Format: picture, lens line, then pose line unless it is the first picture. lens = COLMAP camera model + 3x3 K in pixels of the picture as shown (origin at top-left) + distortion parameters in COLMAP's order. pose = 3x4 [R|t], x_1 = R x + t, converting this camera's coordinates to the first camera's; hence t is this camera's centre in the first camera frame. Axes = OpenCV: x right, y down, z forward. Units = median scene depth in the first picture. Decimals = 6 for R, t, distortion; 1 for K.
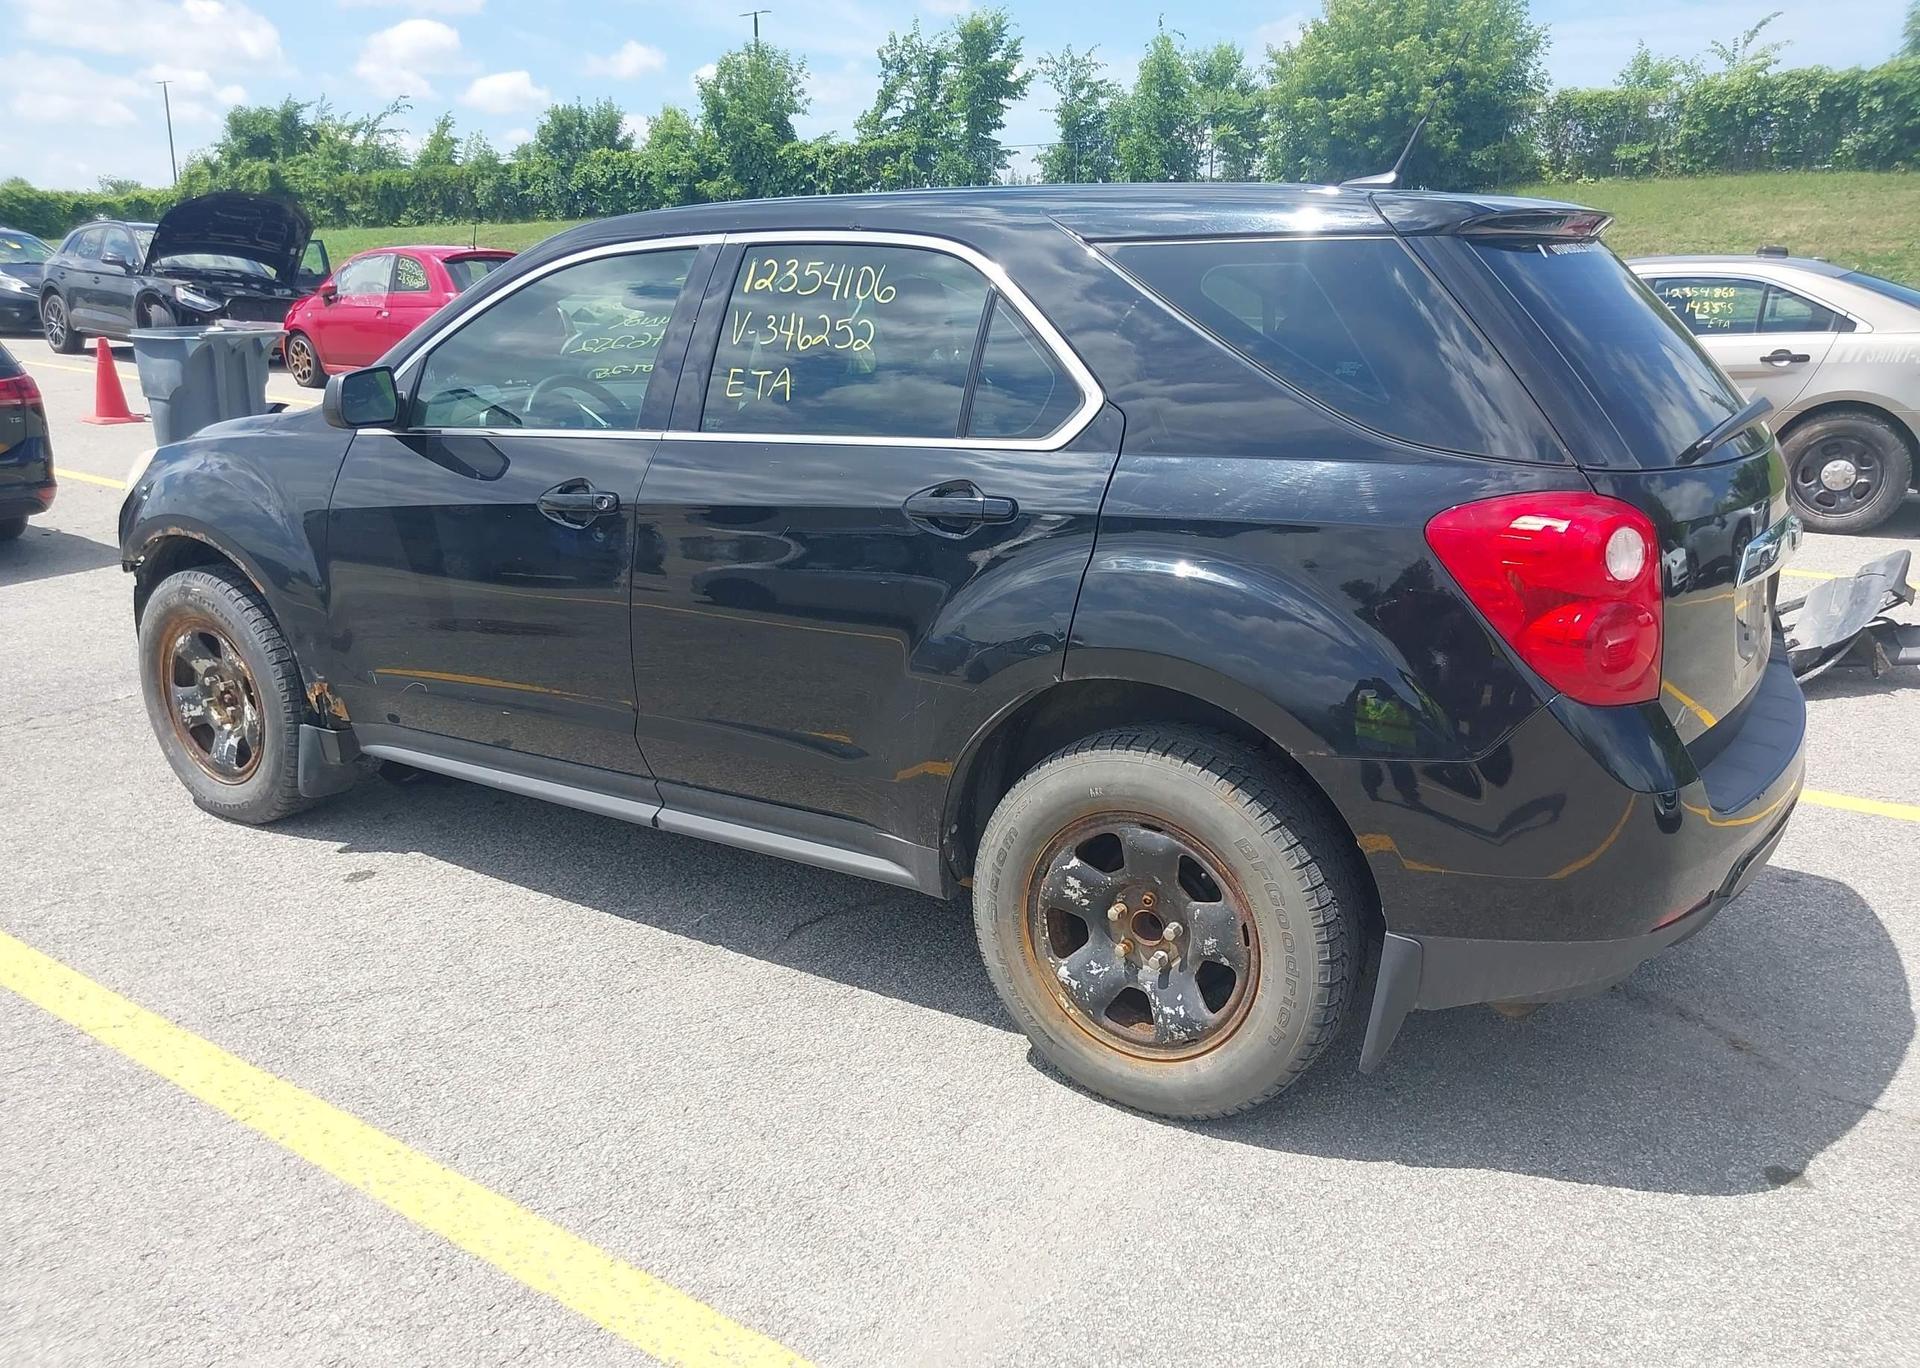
lens RADIAL K [[1467.2, 0, 953.7], [0, 1467.2, 761.4], [0, 0, 1]] dist [0.011622, -0.008531]
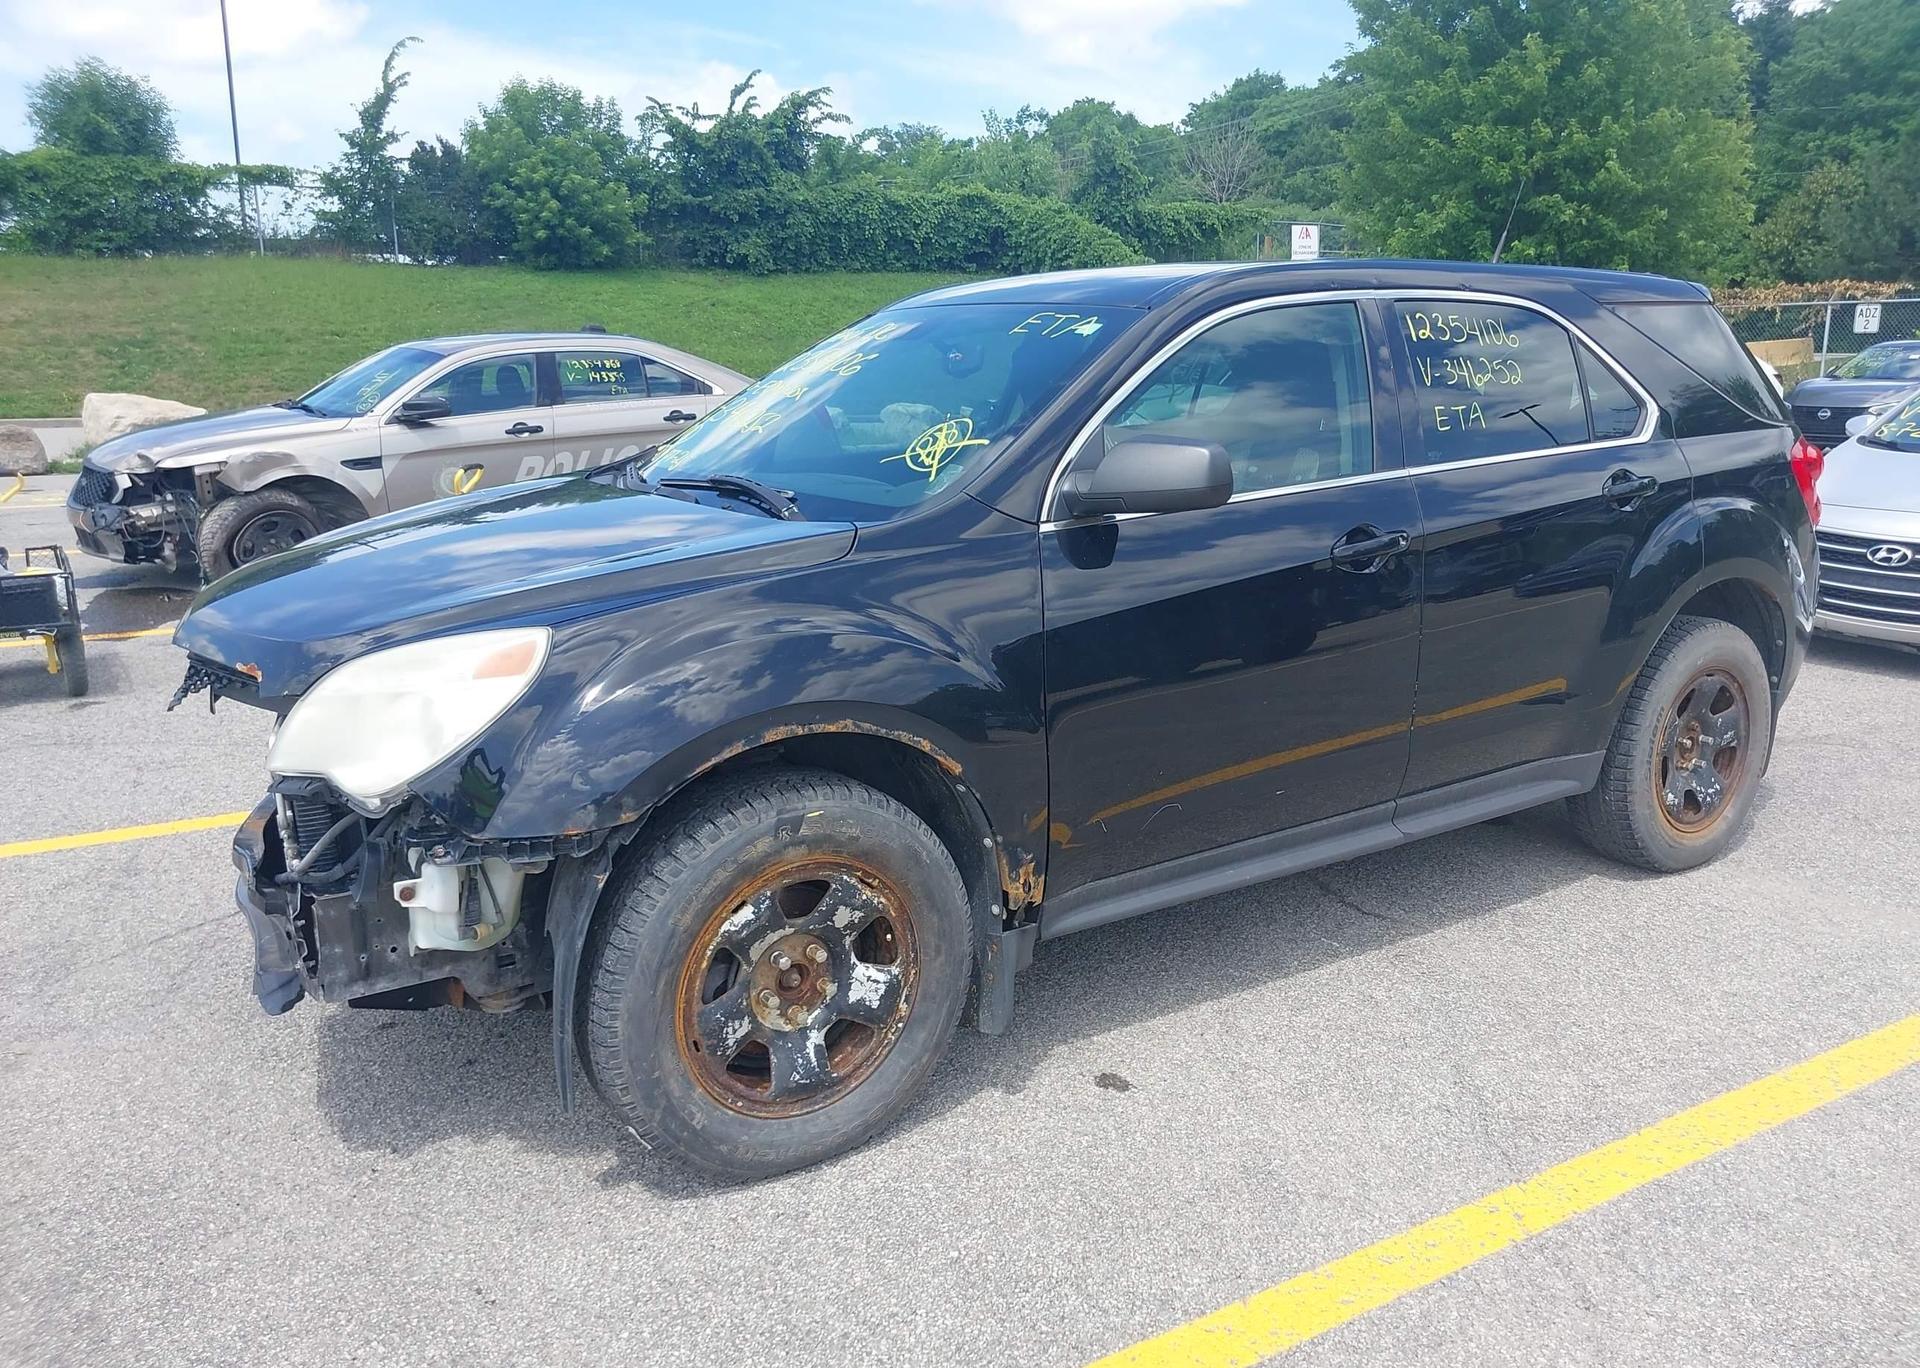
lens RADIAL K [[1506.0, 0, 969.3], [0, 1506.0, 726.5], [0, 0, 1]] dist [0.011632, -0.013925]
pose [[0.398403, -0.225318, 0.889105, -1.050875], [0.299129, 0.948276, 0.106275, -0.200092], [-0.867062, 0.223616, 0.445195, 0.630318]]
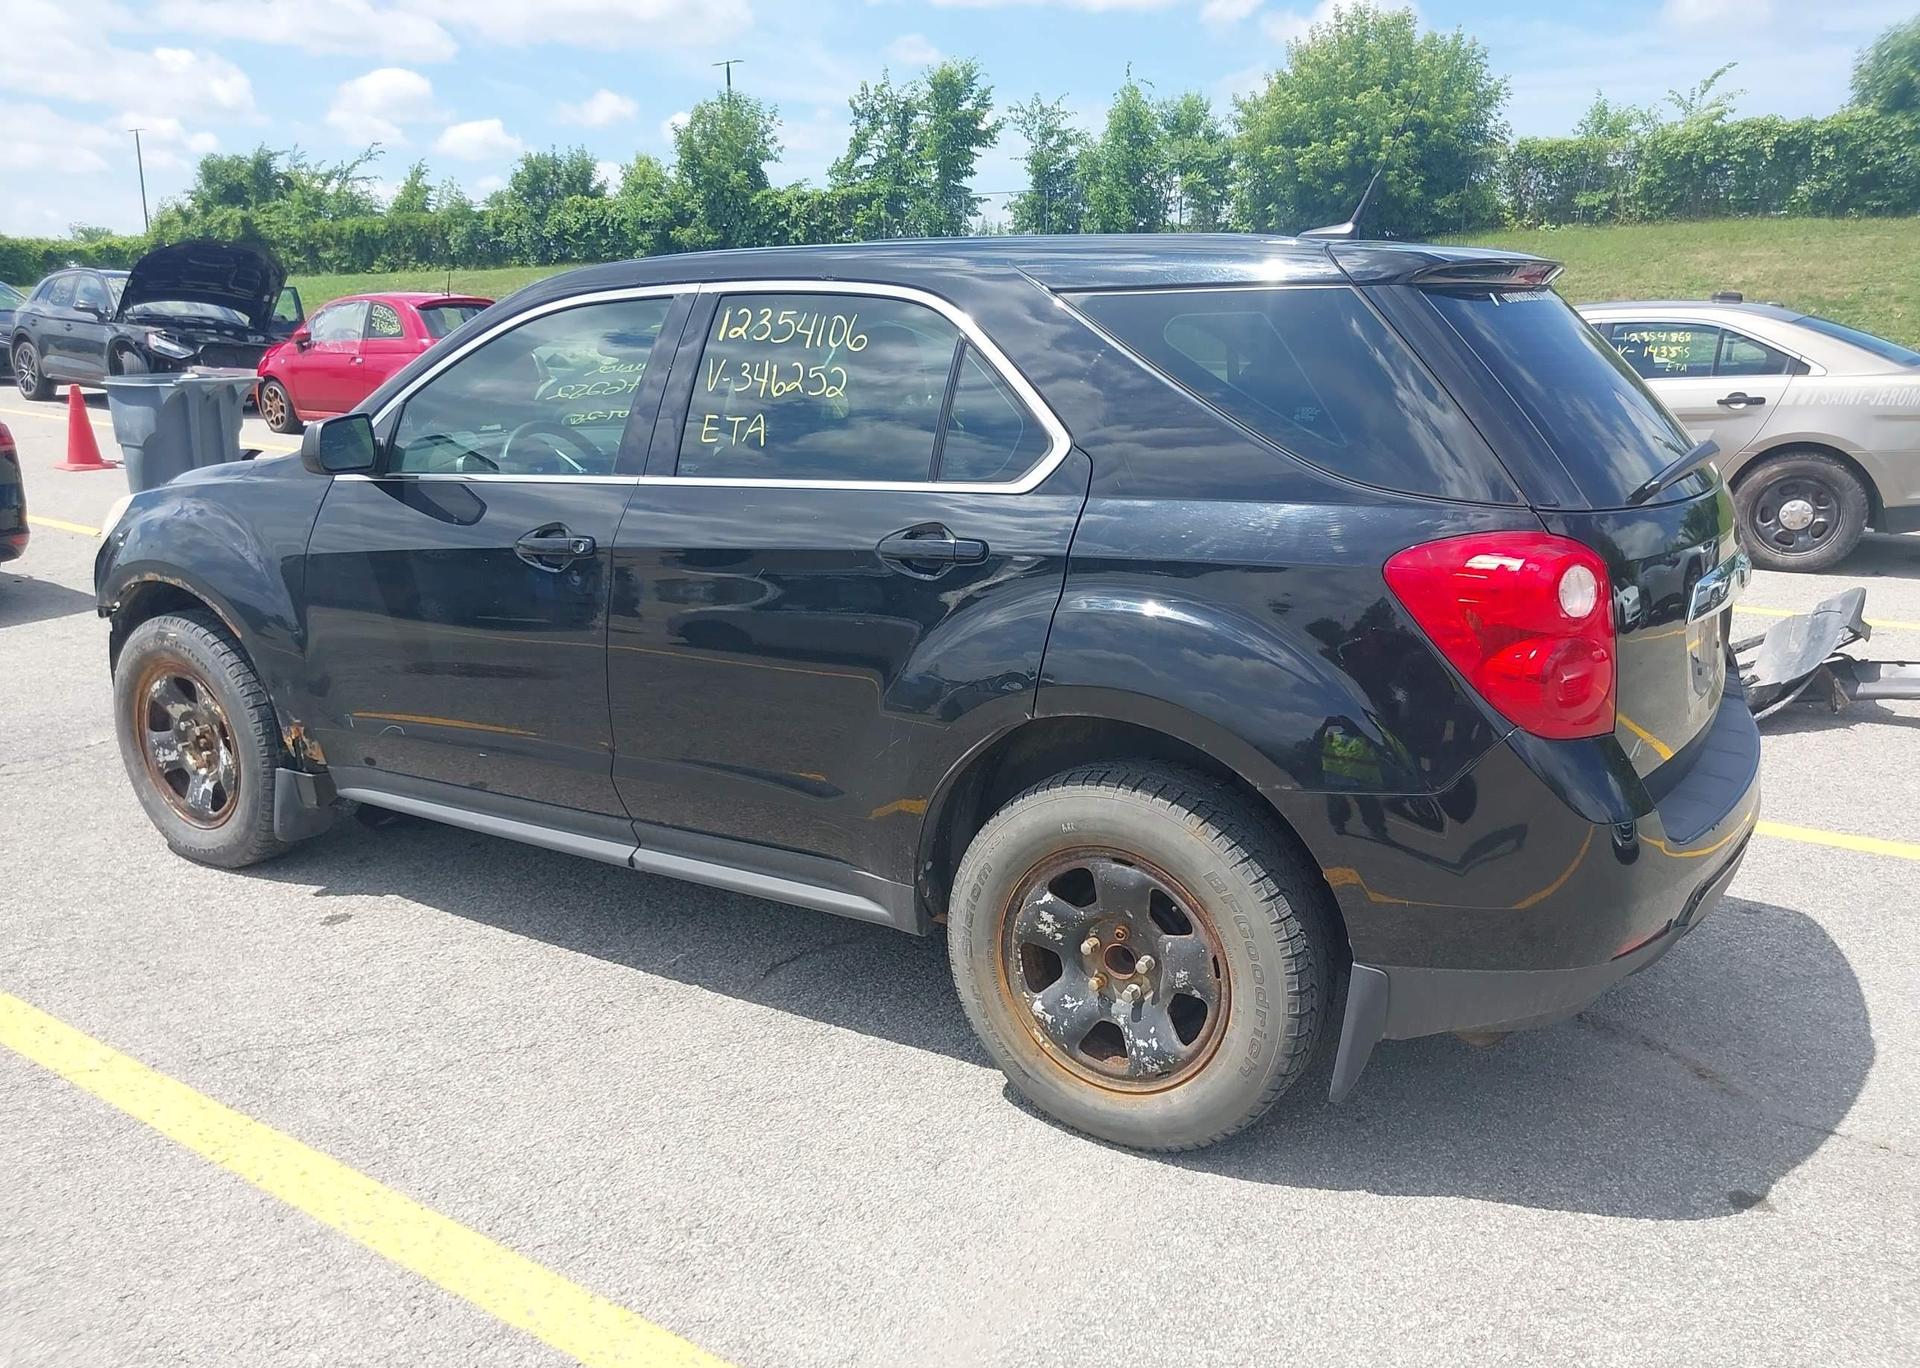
lens RADIAL K [[1470.2, 0, 956.4], [0, 1470.2, 767.5], [0, 0, 1]] dist [0.004982, -0.000280]
pose [[0.999807, -0.007243, 0.018246, 0.000917], [0.007682, 0.999680, -0.024090, 0.002022], [-0.018065, 0.024225, 0.999543, -0.011245]]
